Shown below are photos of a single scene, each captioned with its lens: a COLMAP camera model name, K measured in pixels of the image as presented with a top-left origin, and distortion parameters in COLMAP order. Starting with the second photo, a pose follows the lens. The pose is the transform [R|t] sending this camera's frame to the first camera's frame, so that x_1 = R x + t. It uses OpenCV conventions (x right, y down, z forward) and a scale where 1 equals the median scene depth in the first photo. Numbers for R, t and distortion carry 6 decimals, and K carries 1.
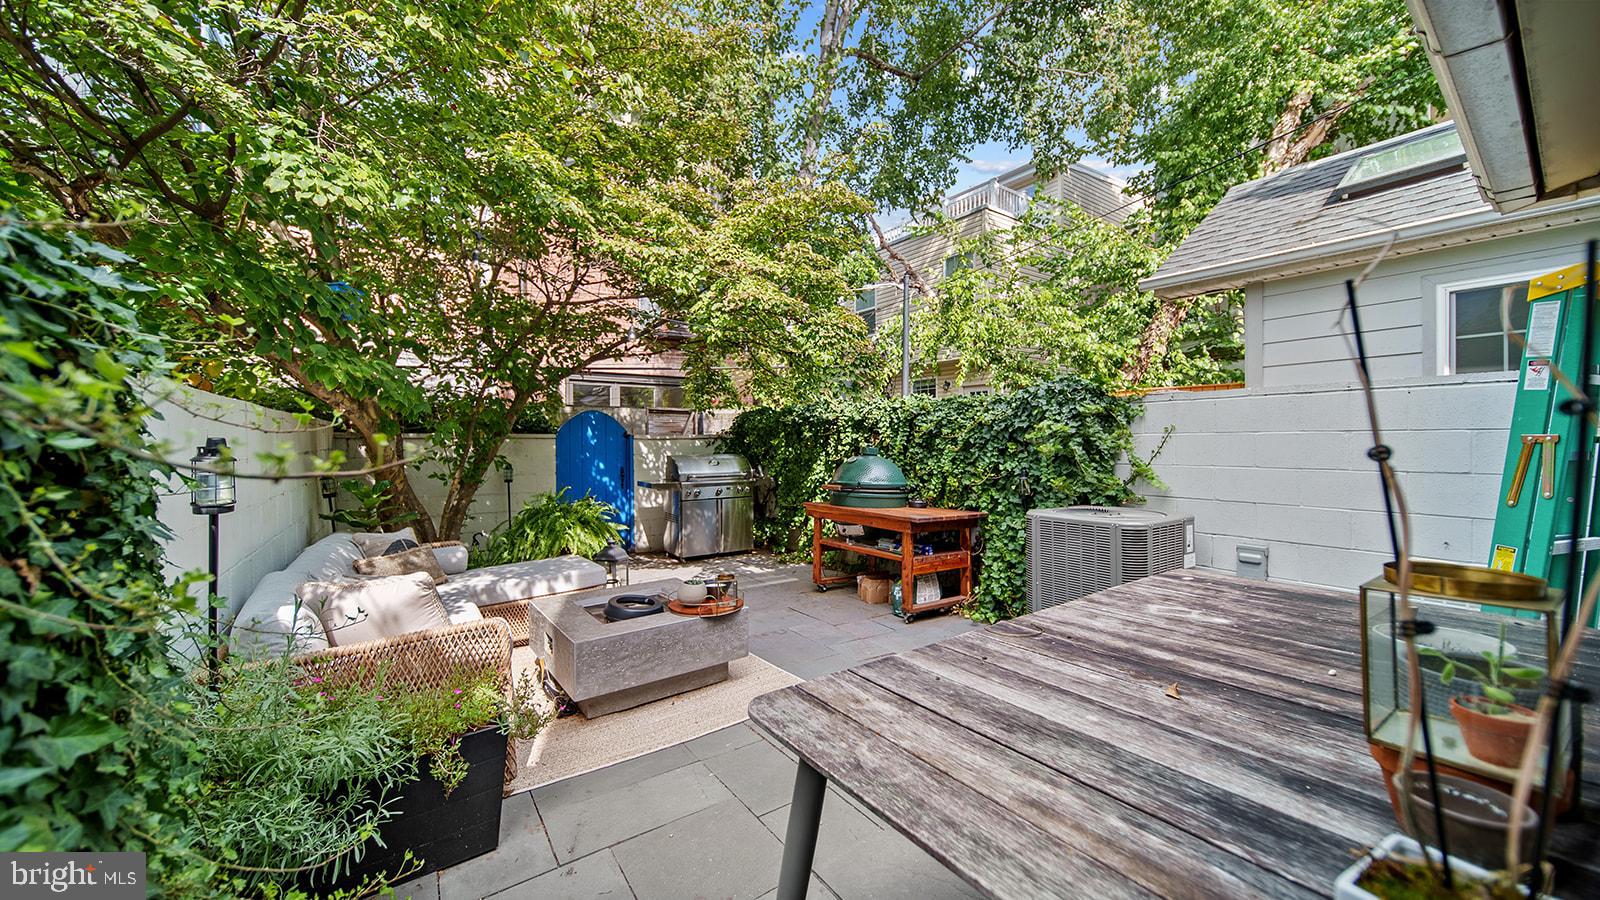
lens RADIAL K [[588.5, 0, 793.6], [0, 588.5, 441.5], [0, 0, 1]] dist [-0.000575, -0.000056]
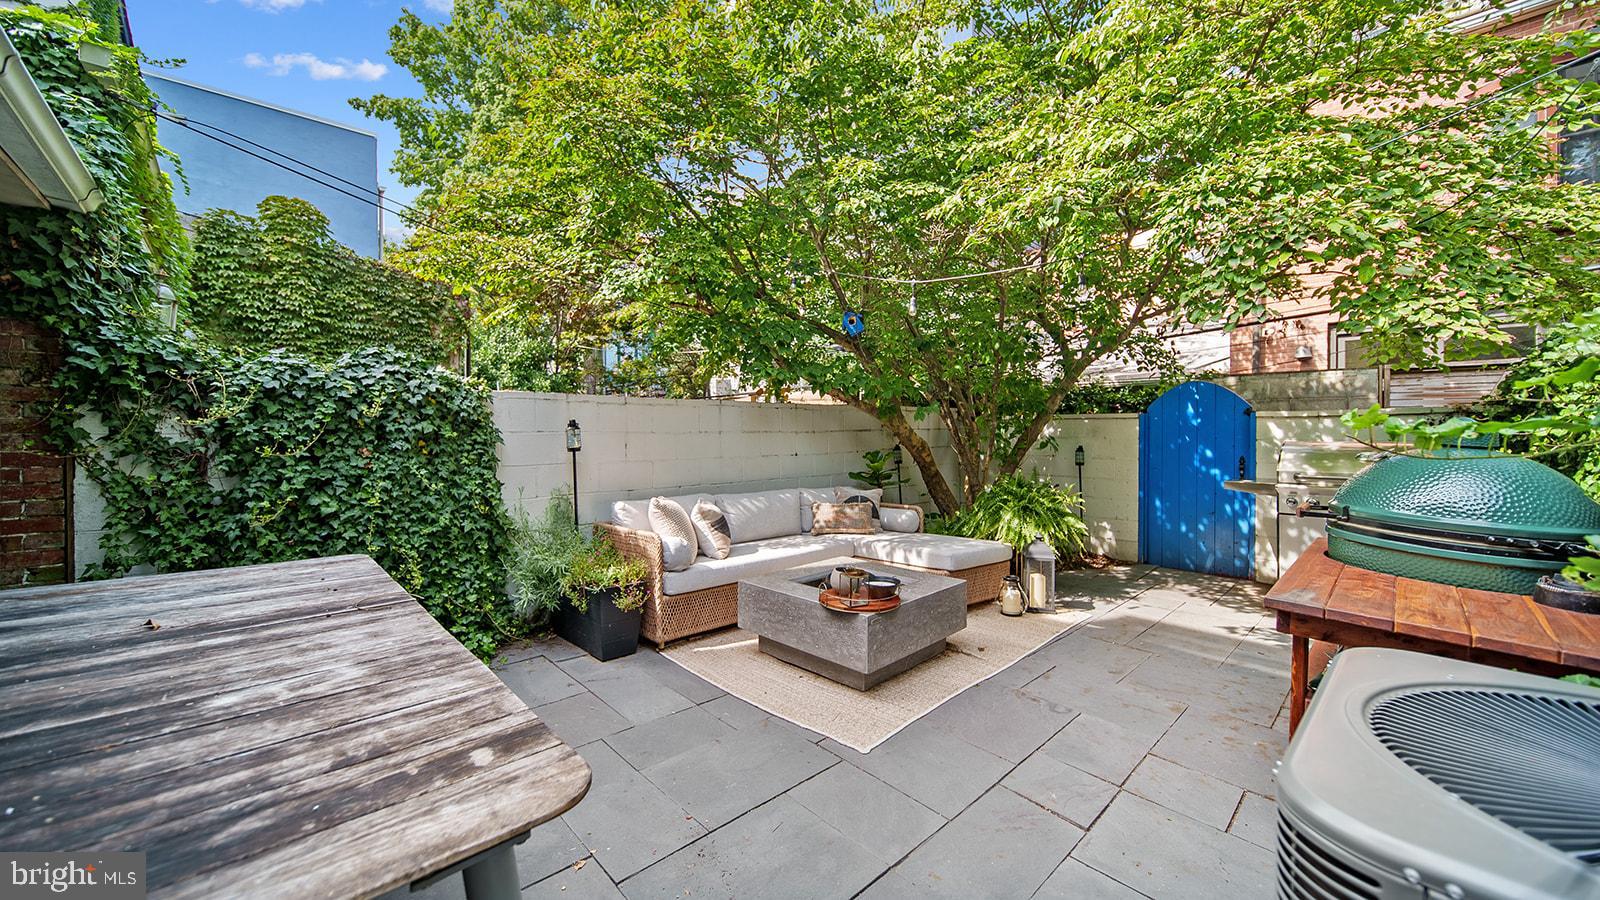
lens RADIAL K [[588.5, 0, 793.6], [0, 588.5, 441.5], [0, 0, 1]] dist [-0.000575, -0.000056]
pose [[0.145058, 0.024554, -0.989118, 0.592102], [0.001767, 0.999684, 0.025076, 0.010463], [0.989422, -0.005386, 0.144969, 0.628914]]
